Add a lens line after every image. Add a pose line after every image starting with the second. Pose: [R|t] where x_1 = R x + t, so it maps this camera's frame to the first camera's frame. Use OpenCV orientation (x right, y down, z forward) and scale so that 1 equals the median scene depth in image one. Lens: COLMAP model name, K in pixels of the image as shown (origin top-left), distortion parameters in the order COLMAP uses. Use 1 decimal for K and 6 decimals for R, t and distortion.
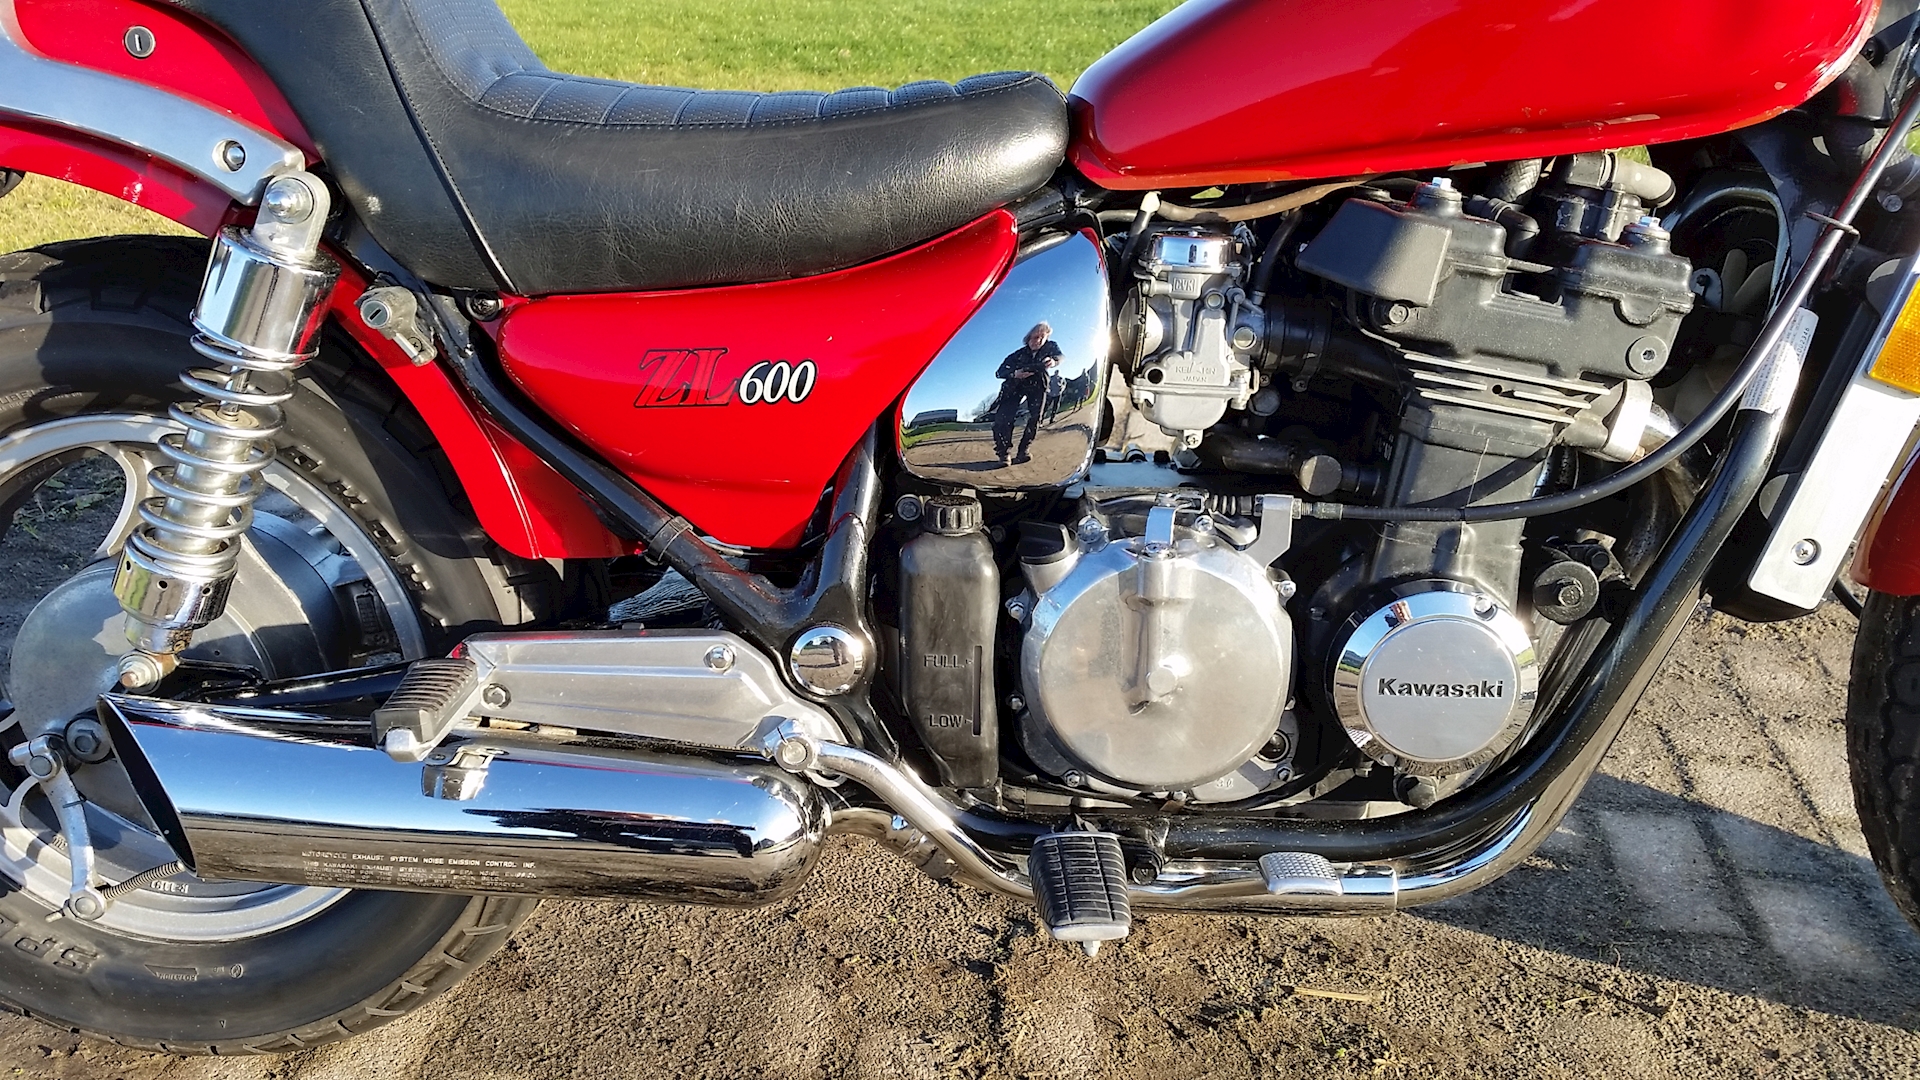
lens RADIAL K [[1545.0, 0, 938.9], [0, 1545.0, 525.8], [0, 0, 1]] dist [0.154515, -0.325735]
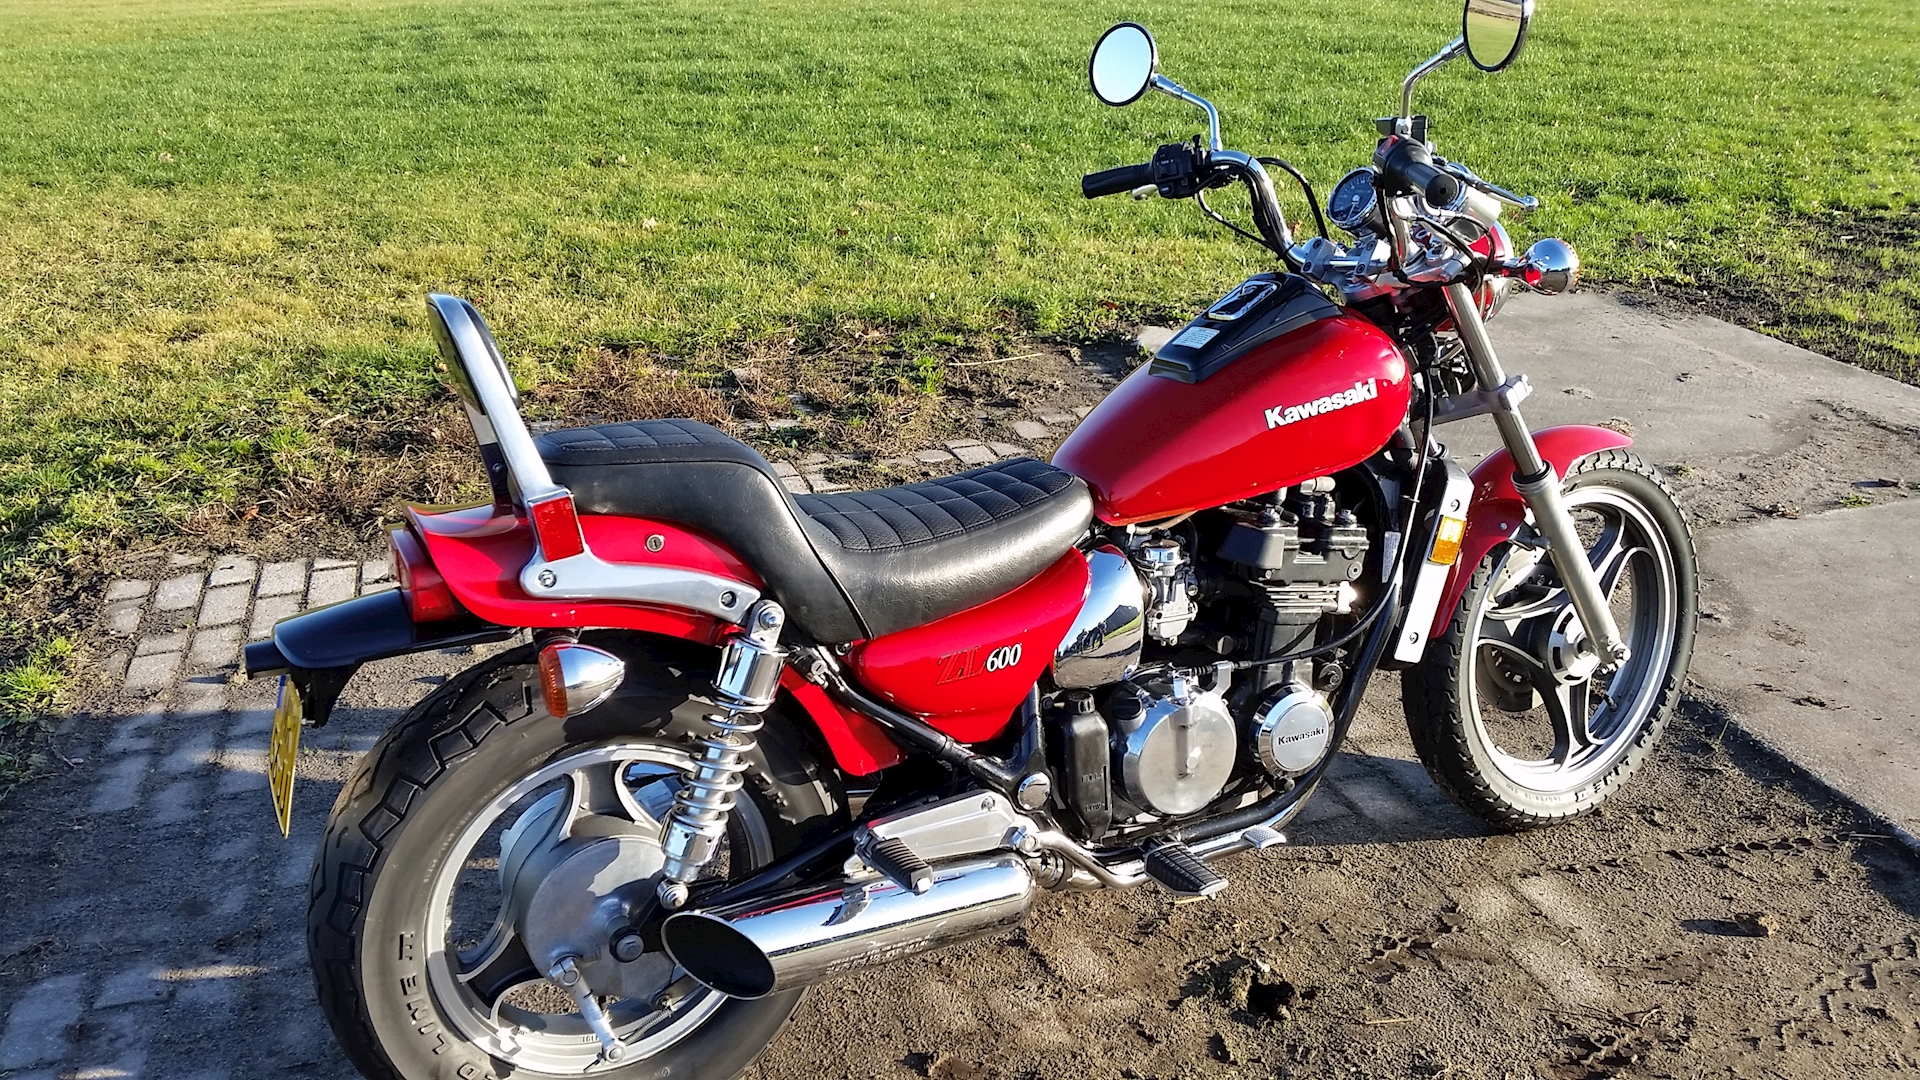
lens RADIAL K [[1545.0, 0, 938.9], [0, 1545.0, 525.8], [0, 0, 1]] dist [0.154515, -0.325735]
pose [[0.884923, -0.169578, 0.433767, -0.966304], [0.169272, 0.984771, 0.039658, -0.337745], [-0.433887, 0.038330, 0.900152, -0.703695]]
